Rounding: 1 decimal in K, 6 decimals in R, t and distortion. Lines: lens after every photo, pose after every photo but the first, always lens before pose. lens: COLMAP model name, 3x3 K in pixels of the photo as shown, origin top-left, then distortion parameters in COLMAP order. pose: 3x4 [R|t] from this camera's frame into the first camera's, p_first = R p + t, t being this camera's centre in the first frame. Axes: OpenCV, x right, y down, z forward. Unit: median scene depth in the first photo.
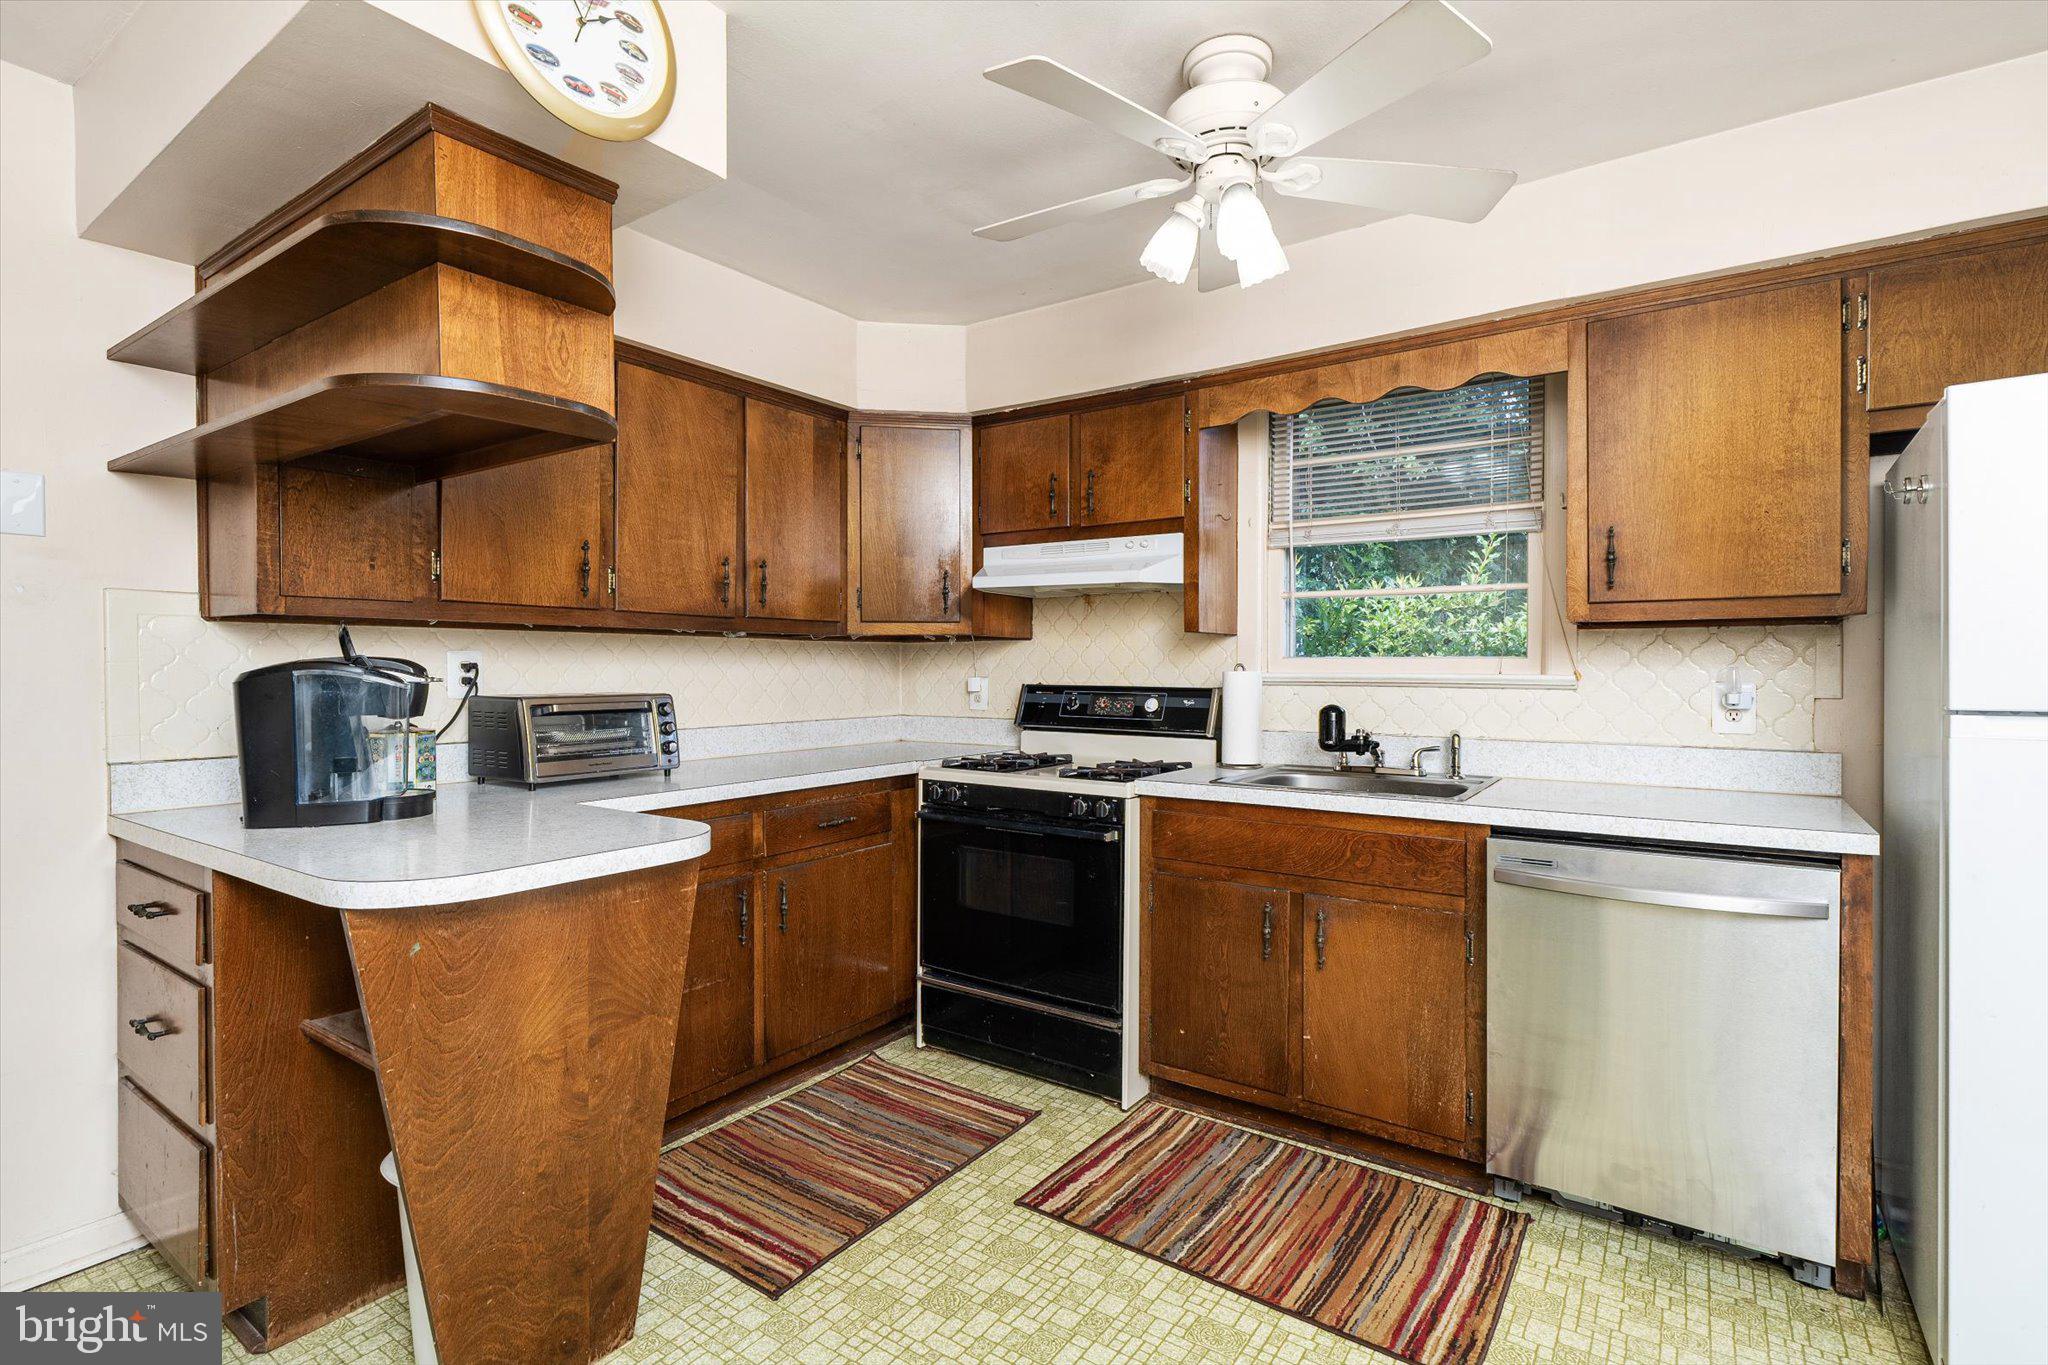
lens RADIAL K [[983.5, 0, 1015.9], [0, 983.5, 684.8], [0, 0, 1]] dist [-0.004280, -0.000280]
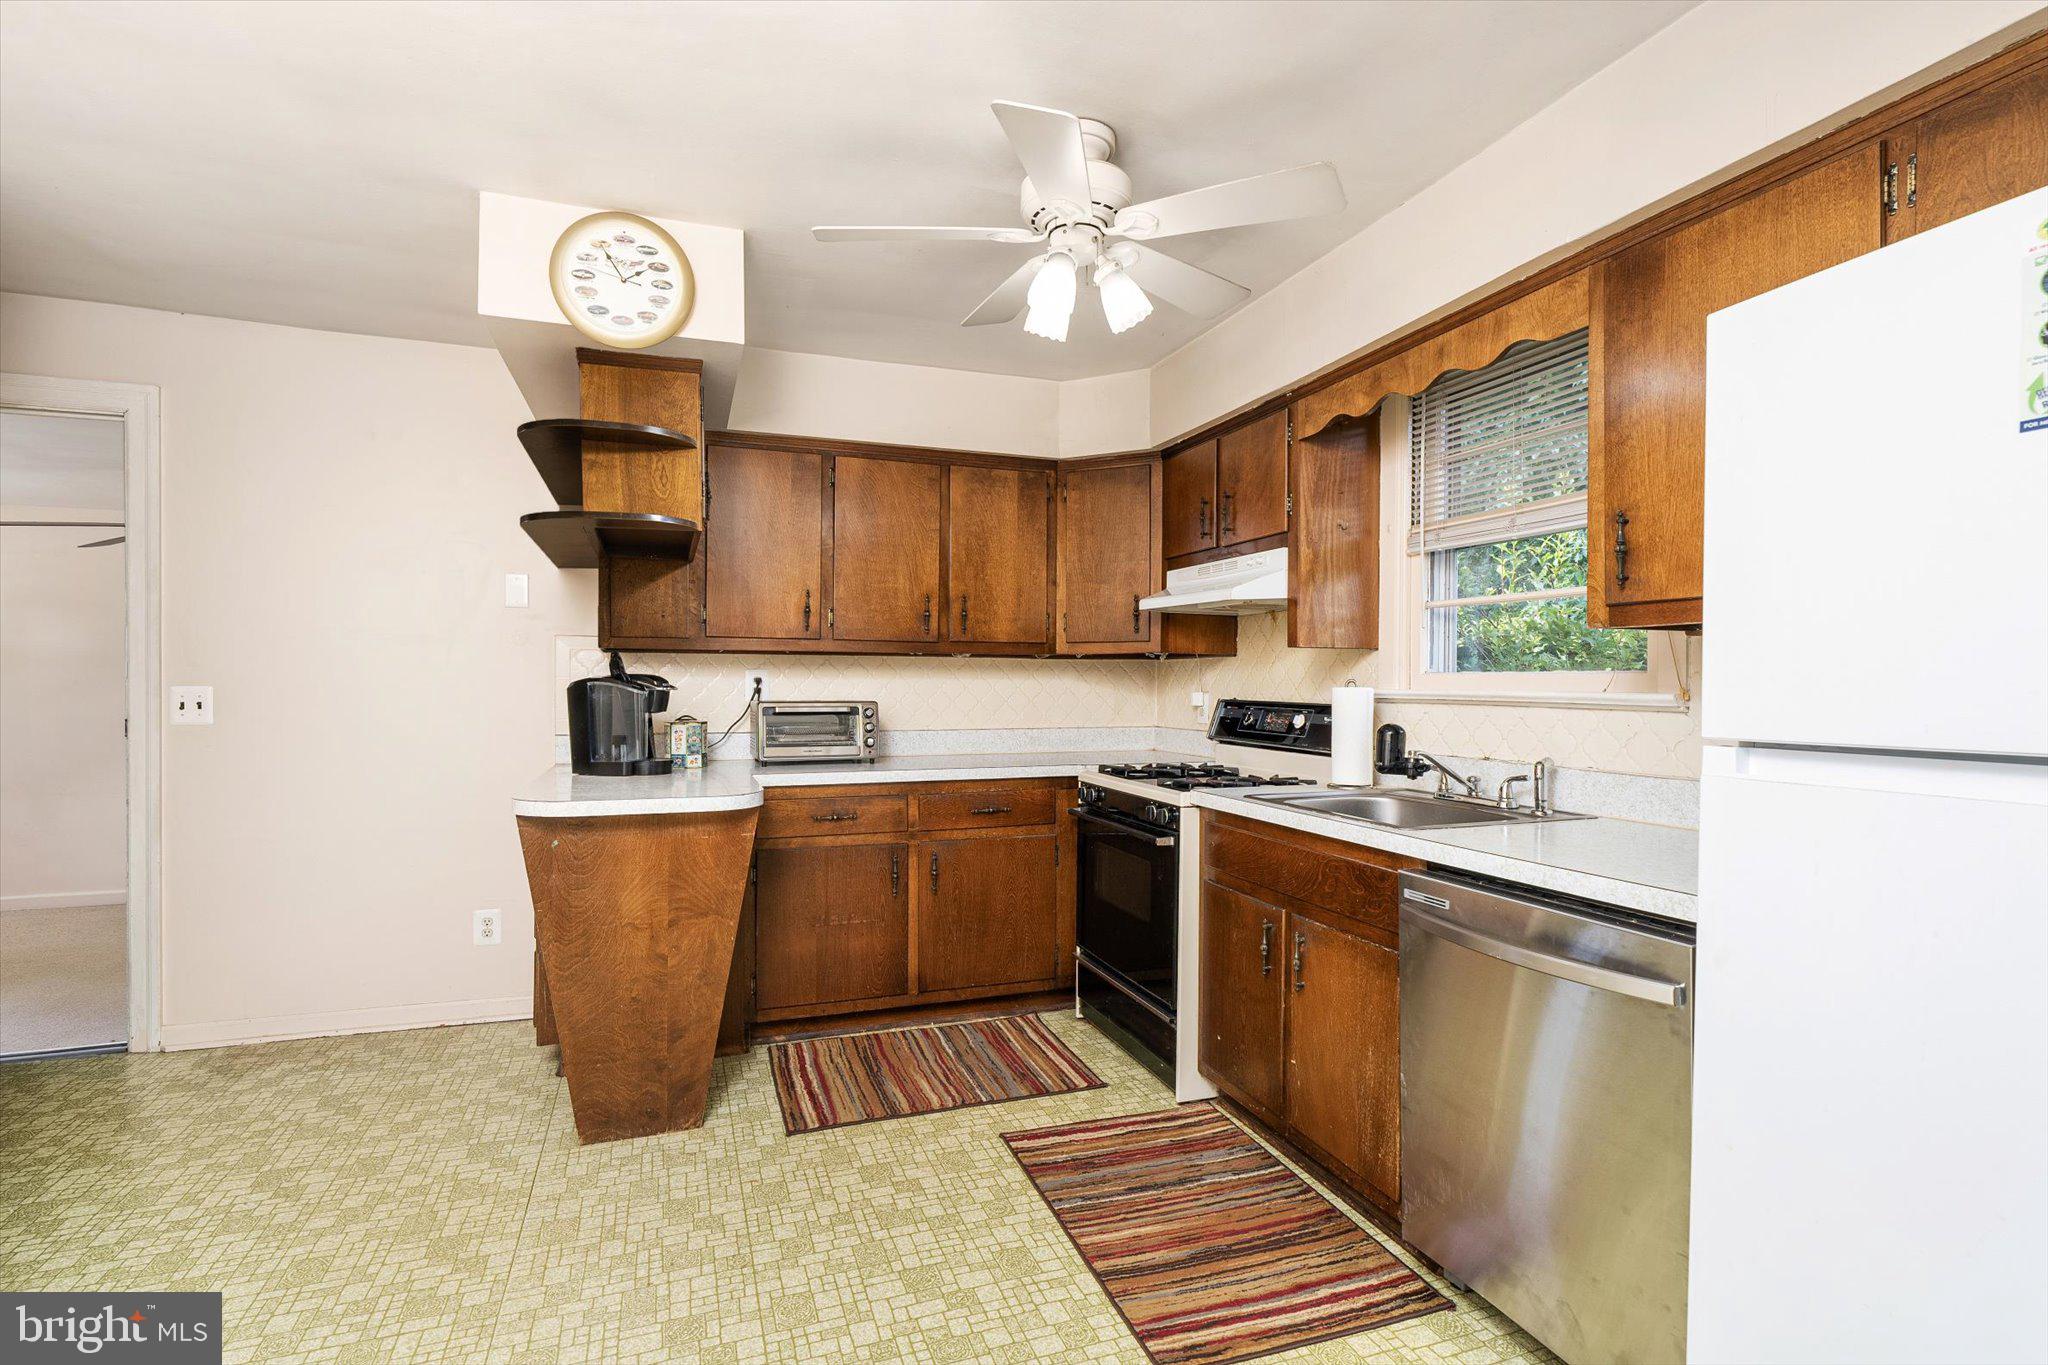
lens RADIAL K [[992.9, 0, 1021.5], [0, 992.9, 699.9], [0, 0, 1]] dist [-0.002992, 0.000429]
pose [[0.809813, 0.013140, -0.586542, 0.632284], [-0.014115, 0.999896, 0.002913, 0.000306], [0.586519, 0.005920, 0.809914, 0.039756]]
